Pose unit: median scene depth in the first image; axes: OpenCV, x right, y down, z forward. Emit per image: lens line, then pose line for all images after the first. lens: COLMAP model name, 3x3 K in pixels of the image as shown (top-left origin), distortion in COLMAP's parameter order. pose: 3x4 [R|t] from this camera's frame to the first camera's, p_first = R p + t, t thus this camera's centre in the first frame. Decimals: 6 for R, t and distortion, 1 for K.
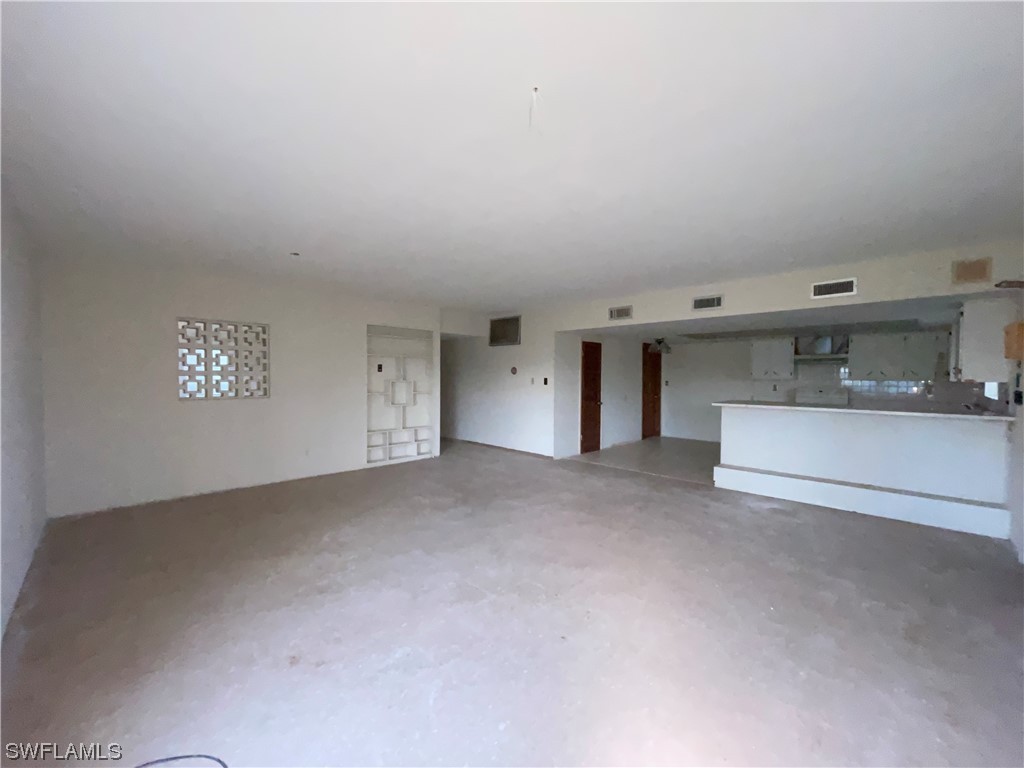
lens RADIAL K [[412.7, 0, 511.1], [0, 412.7, 386.2], [0, 0, 1]] dist [0.001315, -0.000120]
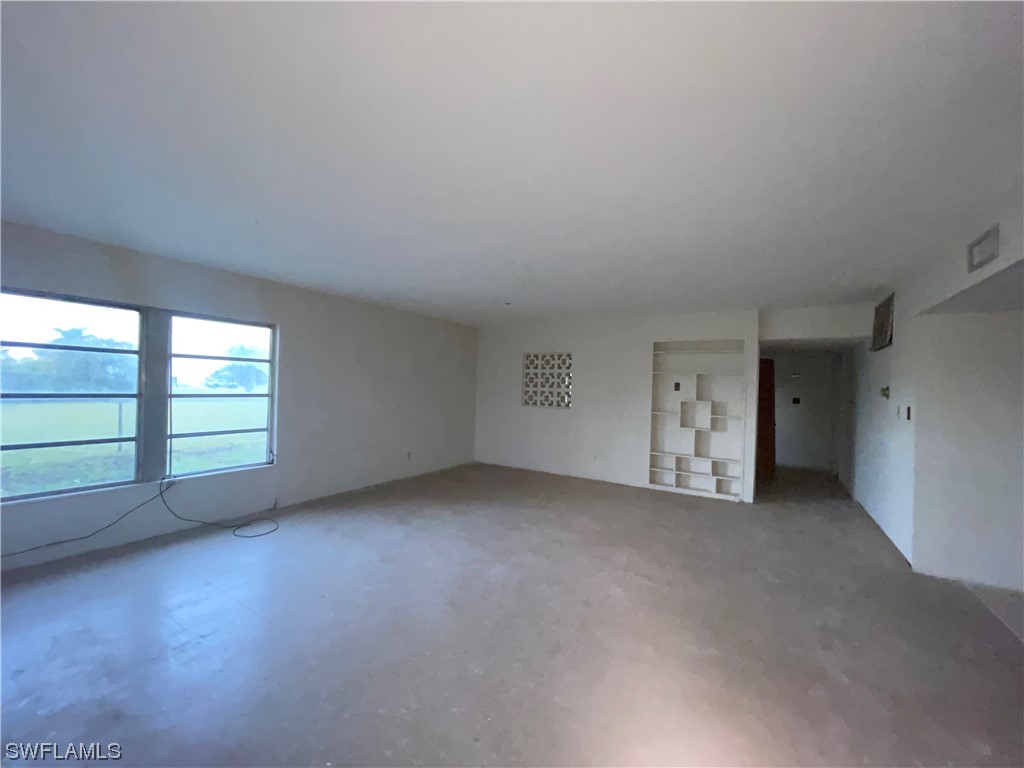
lens RADIAL K [[412.7, 0, 511.1], [0, 412.7, 386.2], [0, 0, 1]] dist [0.001315, -0.000120]
pose [[0.219568, 0.000864, -0.975597, 0.487652], [-0.051665, 0.998607, -0.010743, -0.014607], [0.974228, 0.052764, 0.219307, 0.412499]]
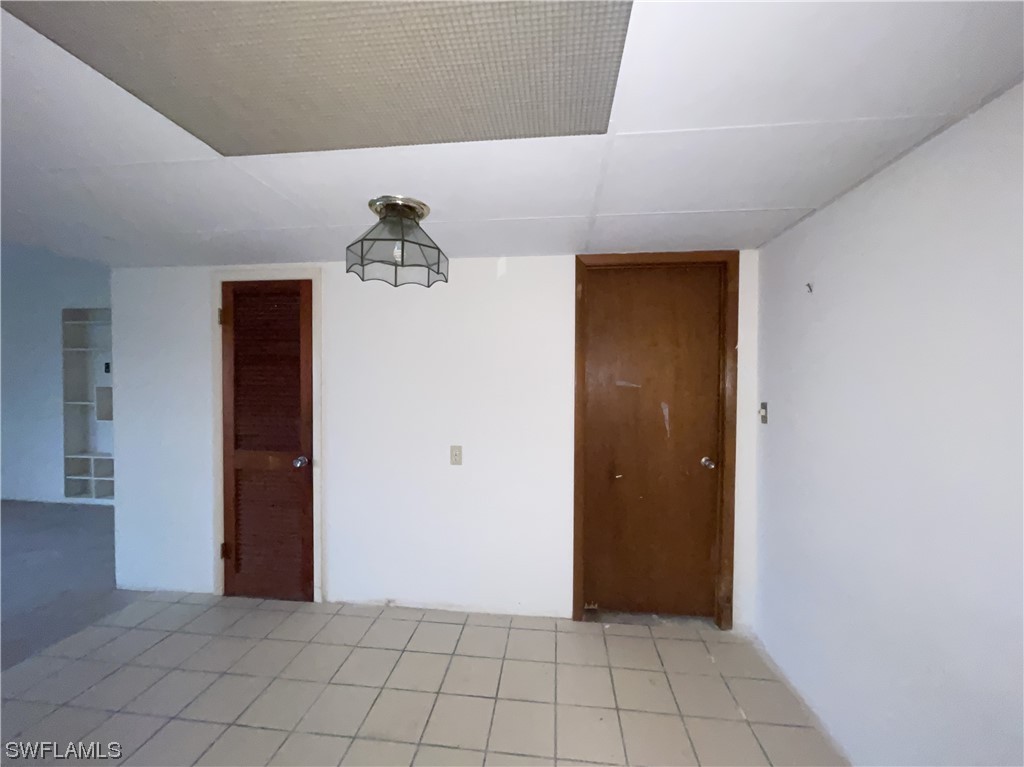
lens RADIAL K [[412.1, 0, 510.5], [0, 412.1, 386.9], [0, 0, 1]] dist [-0.000556, 0.000034]
pose [[0.621078, 0.016299, -0.783580, 0.660119], [-0.021408, 0.999763, 0.003827, -0.027661], [0.783457, 0.014398, 0.621280, 1.059086]]
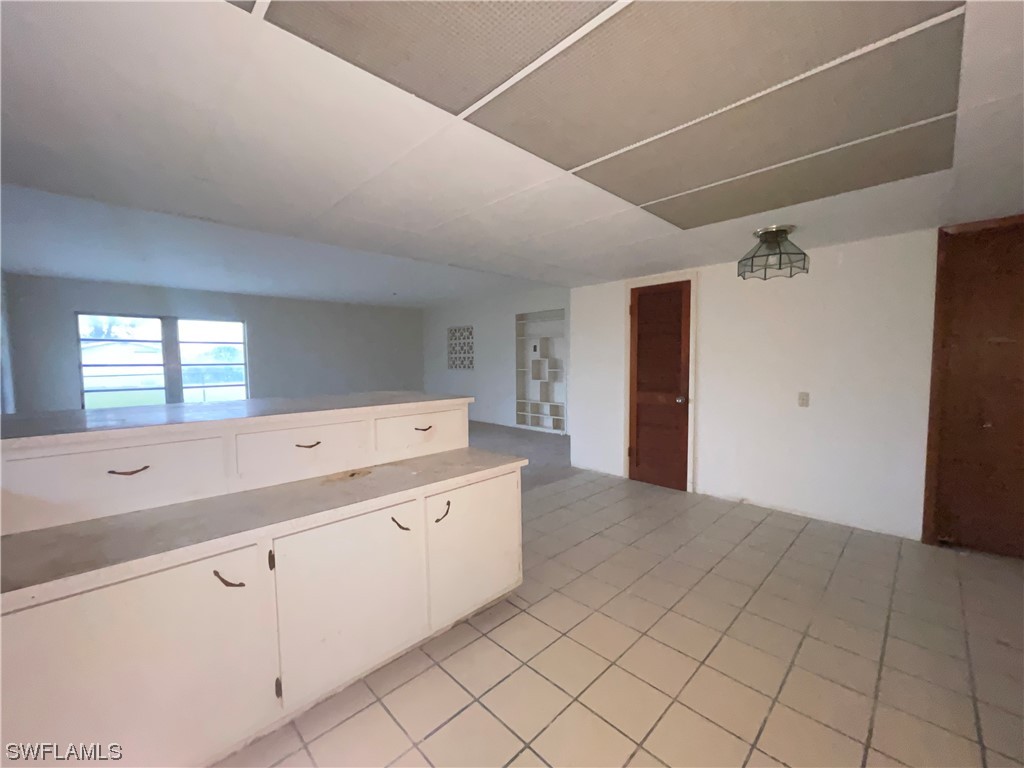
lens RADIAL K [[412.7, 0, 511.1], [0, 412.7, 386.2], [0, 0, 1]] dist [0.001315, -0.000120]
pose [[-0.018590, 0.058040, -0.998141, 0.835725], [-0.015491, 0.998177, 0.058331, -0.003024], [0.999707, 0.016547, -0.017657, 0.912816]]
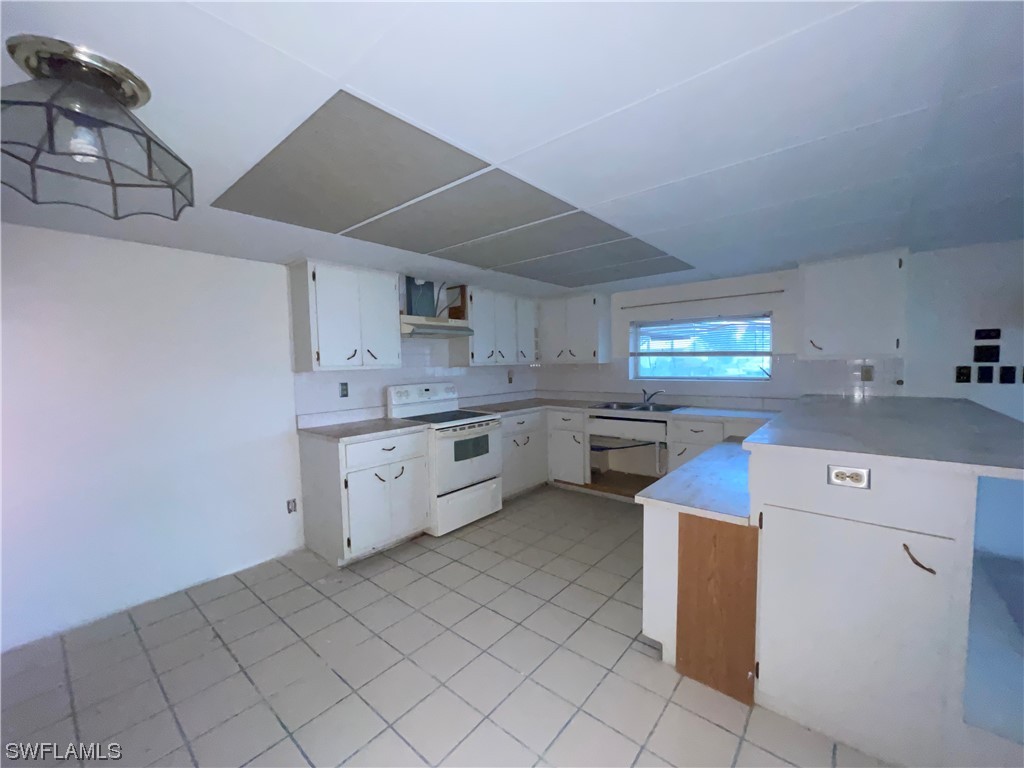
lens RADIAL K [[412.7, 0, 511.1], [0, 412.7, 386.2], [0, 0, 1]] dist [0.001315, -0.000120]
pose [[-0.080742, -0.056745, 0.995118, 0.254116], [0.052386, 0.996757, 0.061089, -0.020132], [-0.995357, 0.057062, -0.077508, 1.026898]]
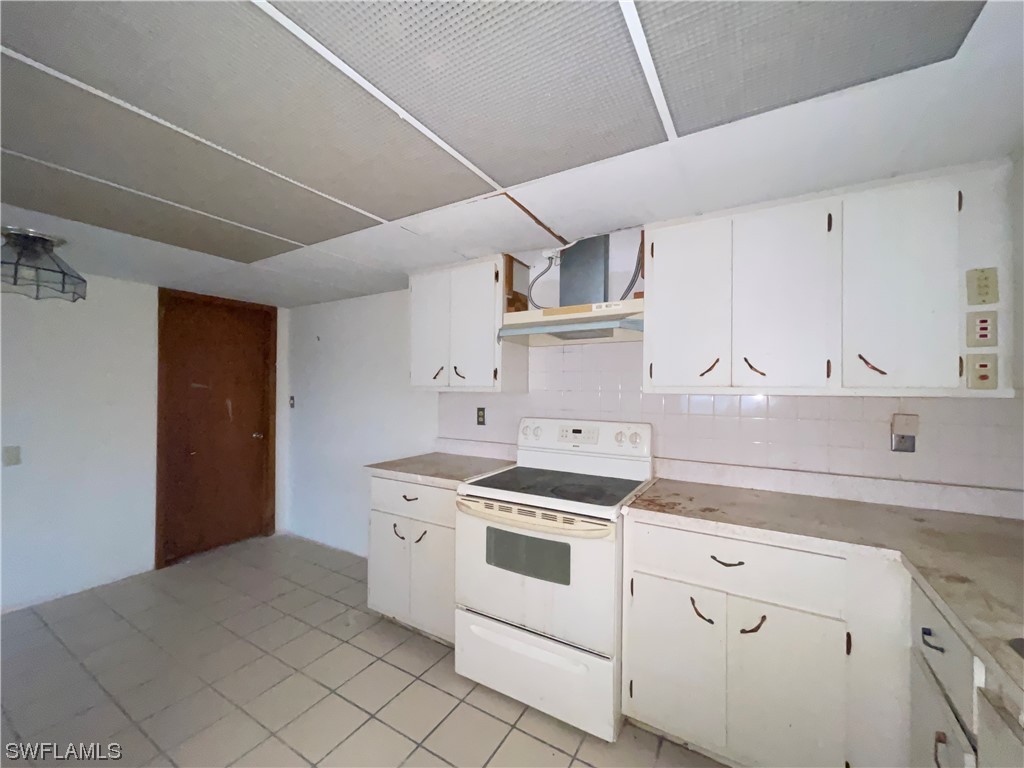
lens RADIAL K [[412.7, 0, 511.1], [0, 412.7, 386.2], [0, 0, 1]] dist [0.001315, -0.000120]
pose [[0.973260, 0.002806, 0.229691, 0.694667], [0.004374, 0.999518, -0.030743, -0.013036], [-0.229667, 0.030926, 0.972778, 0.785144]]
